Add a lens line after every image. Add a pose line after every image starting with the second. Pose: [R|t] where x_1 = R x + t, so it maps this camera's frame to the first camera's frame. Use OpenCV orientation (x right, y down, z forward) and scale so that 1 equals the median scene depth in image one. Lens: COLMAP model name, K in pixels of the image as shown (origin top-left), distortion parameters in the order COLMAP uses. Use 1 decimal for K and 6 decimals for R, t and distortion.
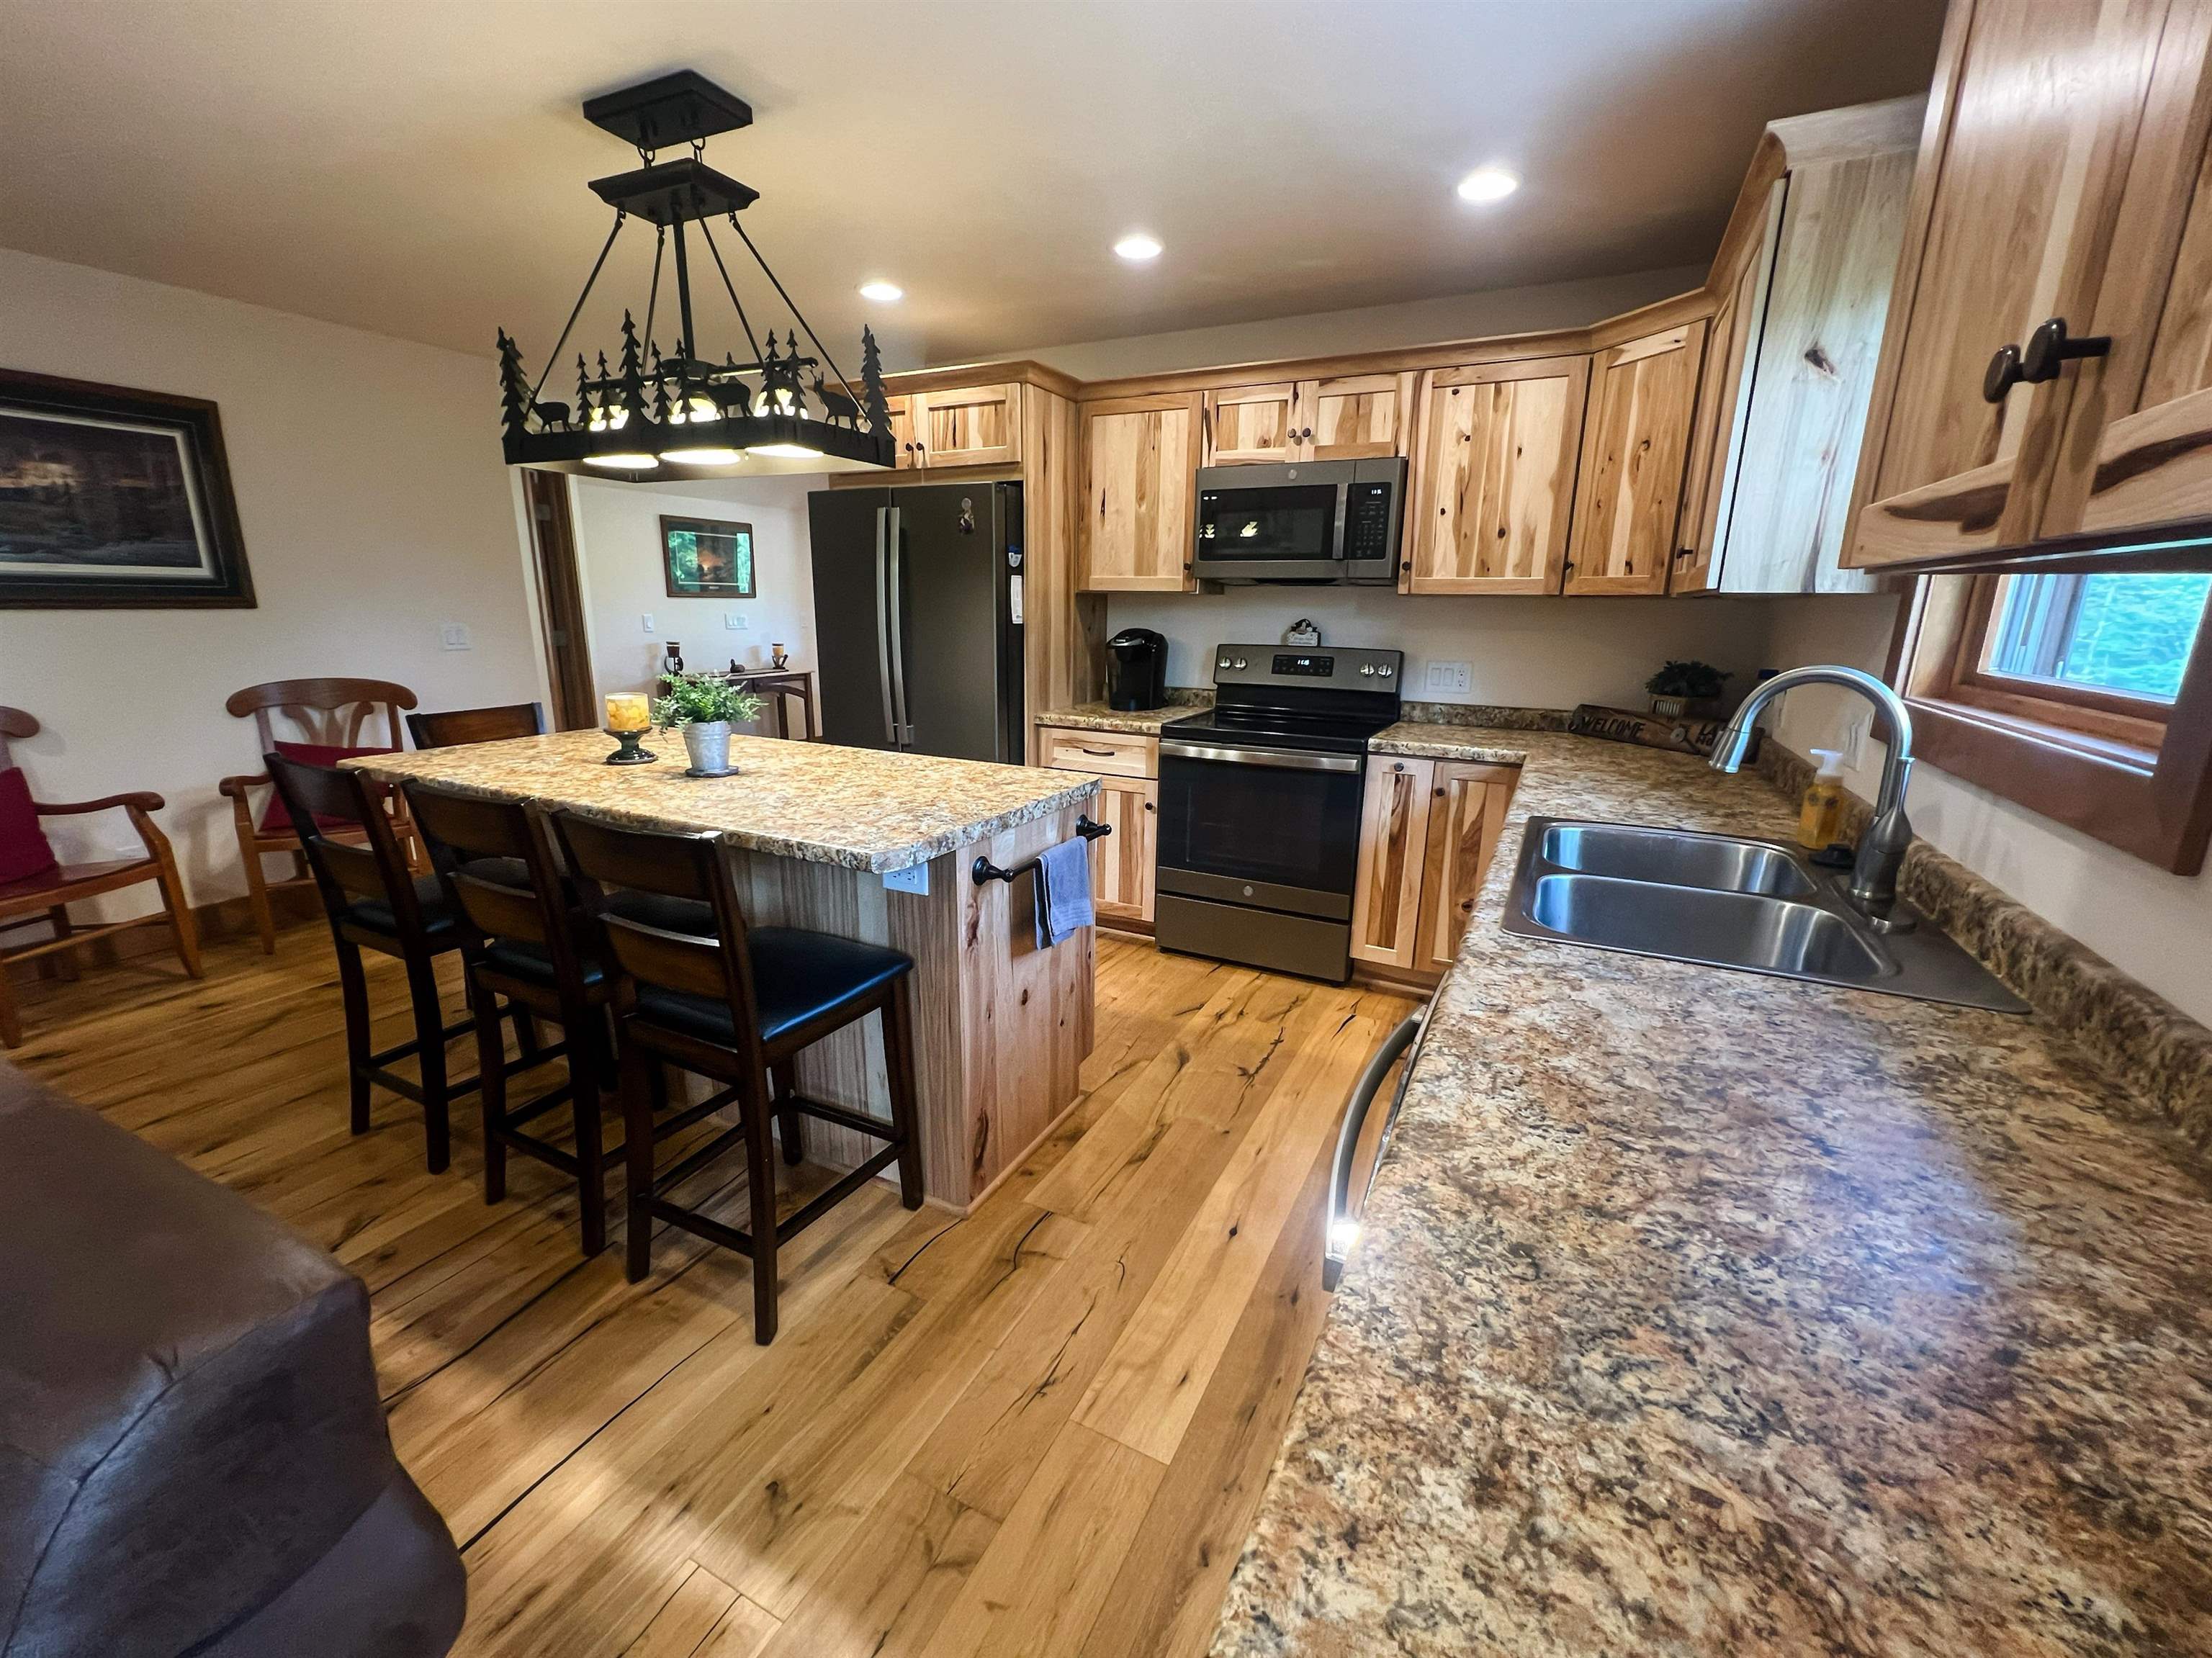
lens RADIAL K [[908.9, 0, 1102.2], [0, 908.9, 833.4], [0, 0, 1]] dist [-0.001109, -0.000144]
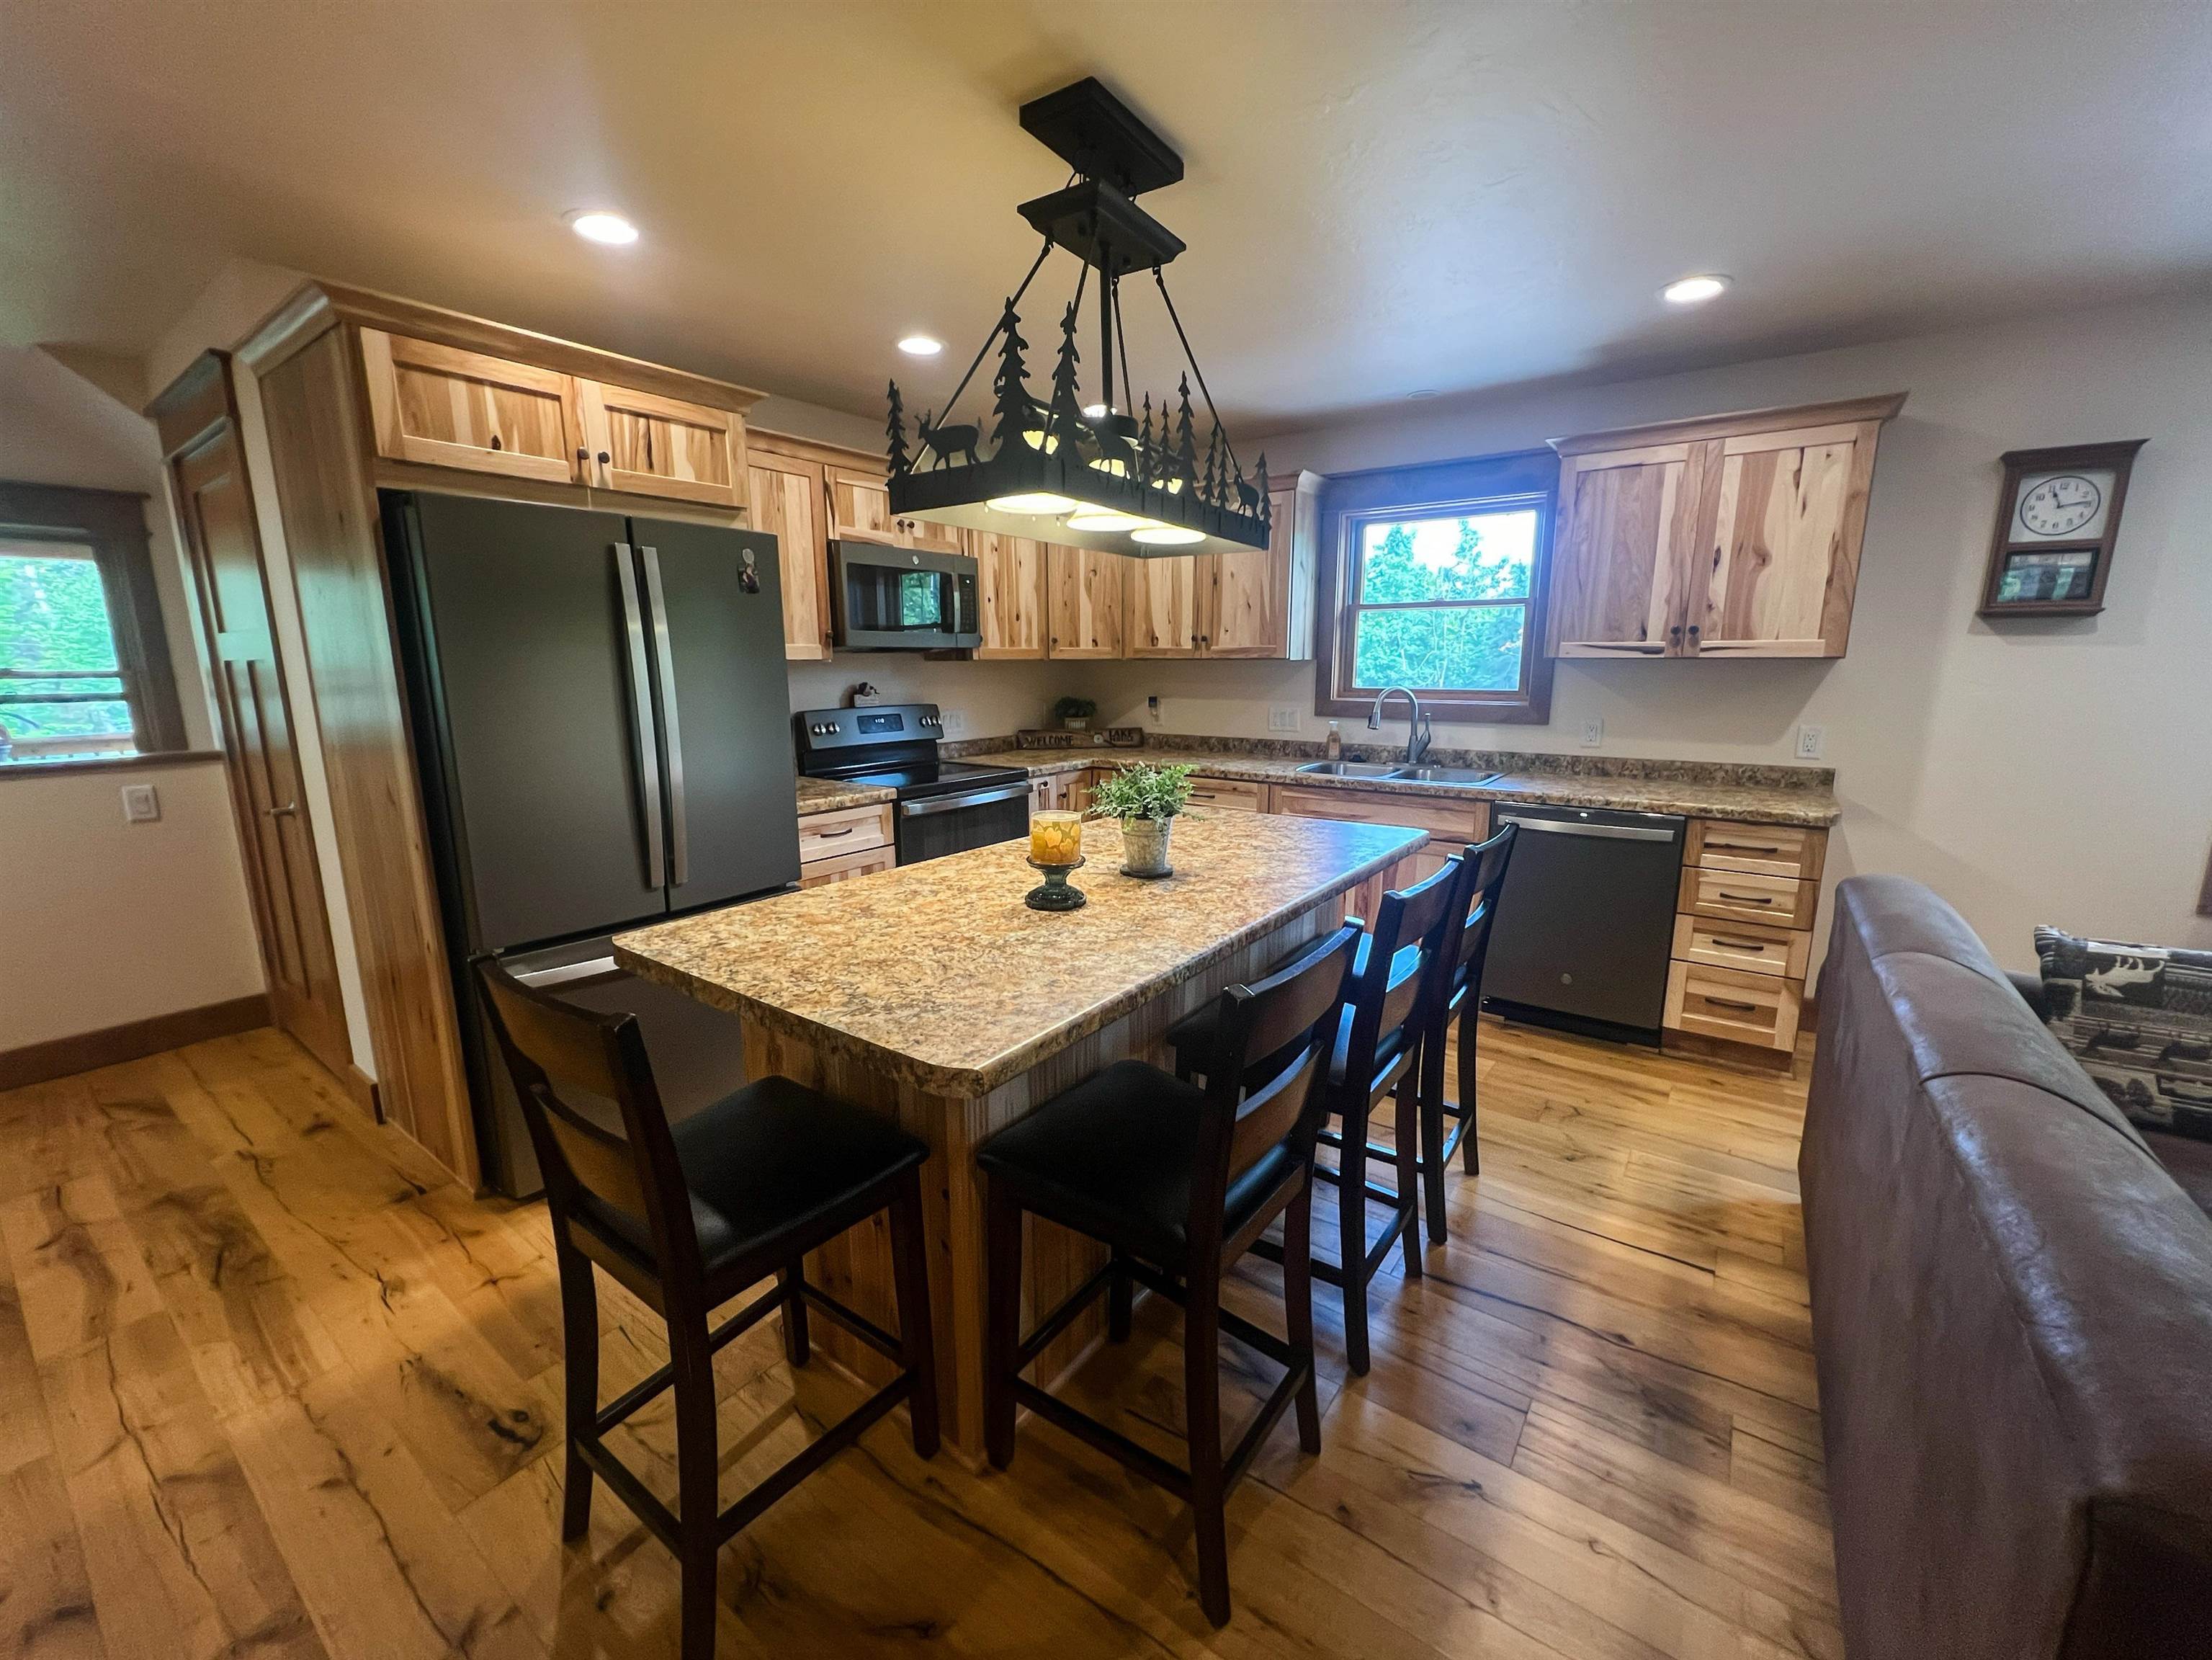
lens RADIAL K [[895.8, 0, 1106.0], [0, 895.8, 830.0], [0, 0, 1]] dist [0.000263, -0.000110]
pose [[0.156961, -0.200094, 0.967122, -0.945108], [0.249527, 0.955524, 0.157197, -0.188272], [-0.955562, 0.216650, 0.199909, 0.627429]]
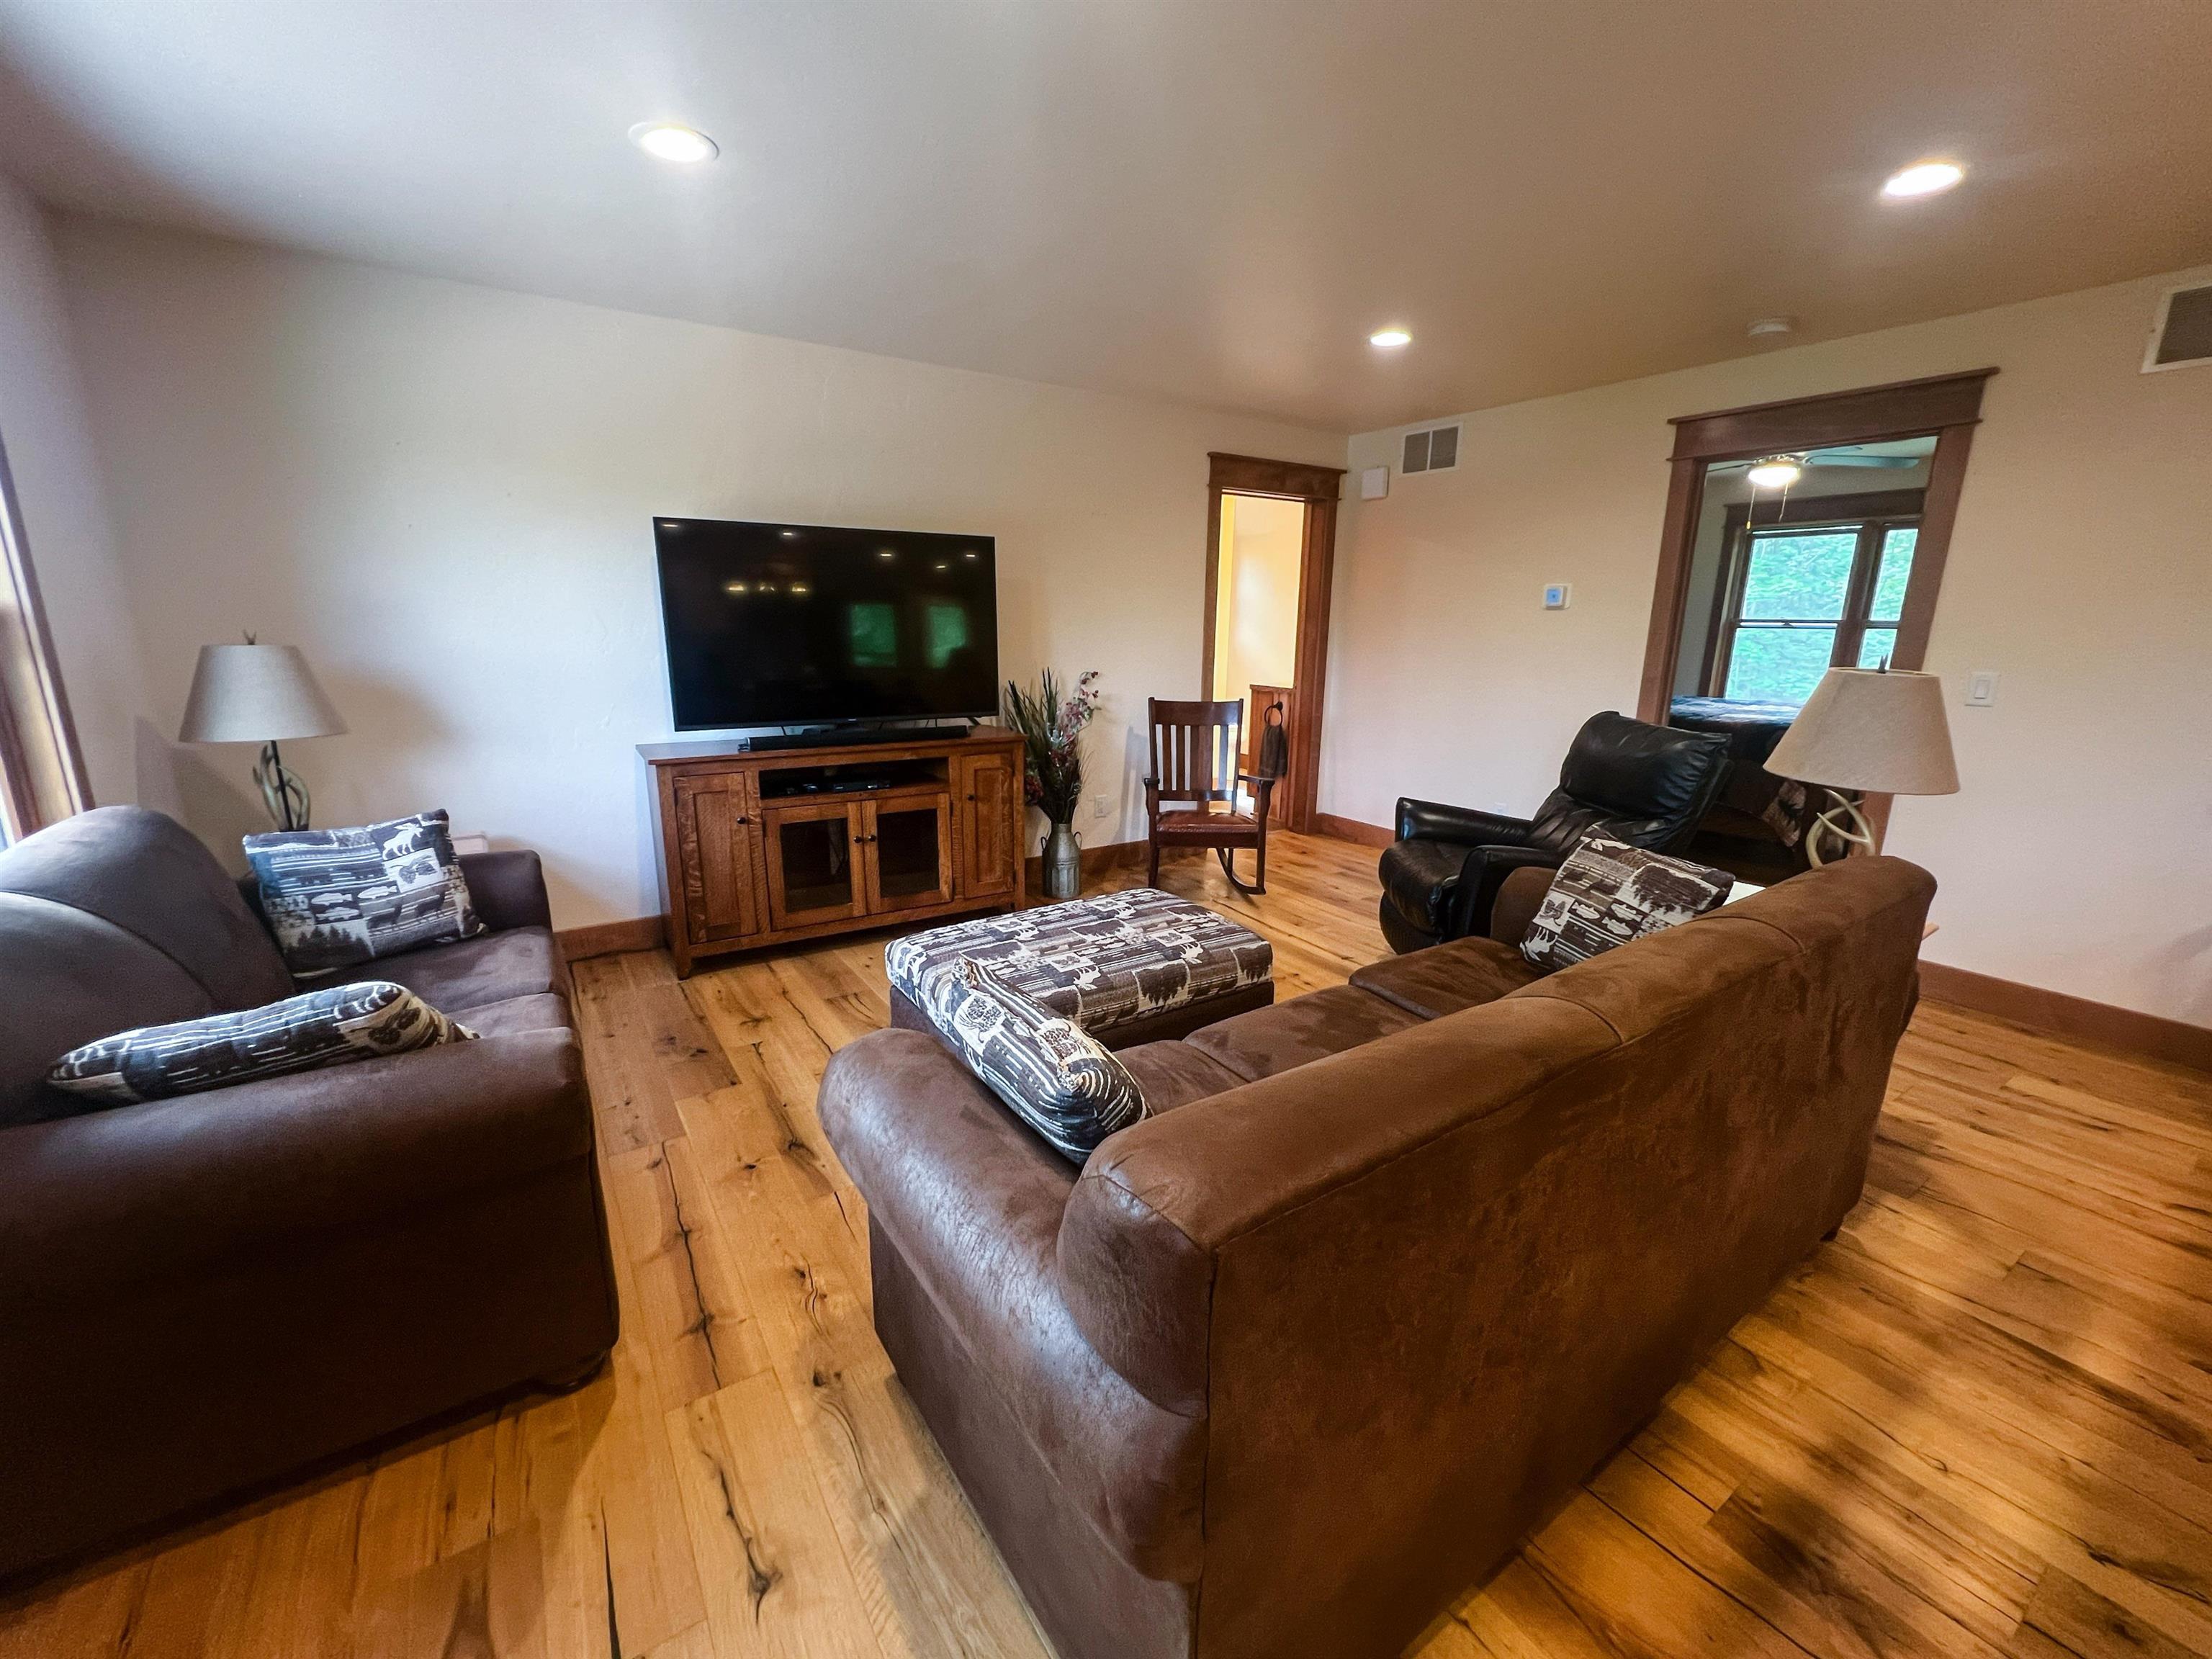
lens RADIAL K [[895.7, 0, 1106.0], [0, 895.7, 829.5], [0, 0, 1]] dist [0.000263, -0.000110]
pose [[-0.488788, 0.181805, -0.853249, 0.022775], [-0.234611, 0.914621, 0.329280, -0.068132], [0.840264, 0.361130, -0.404402, 0.257628]]
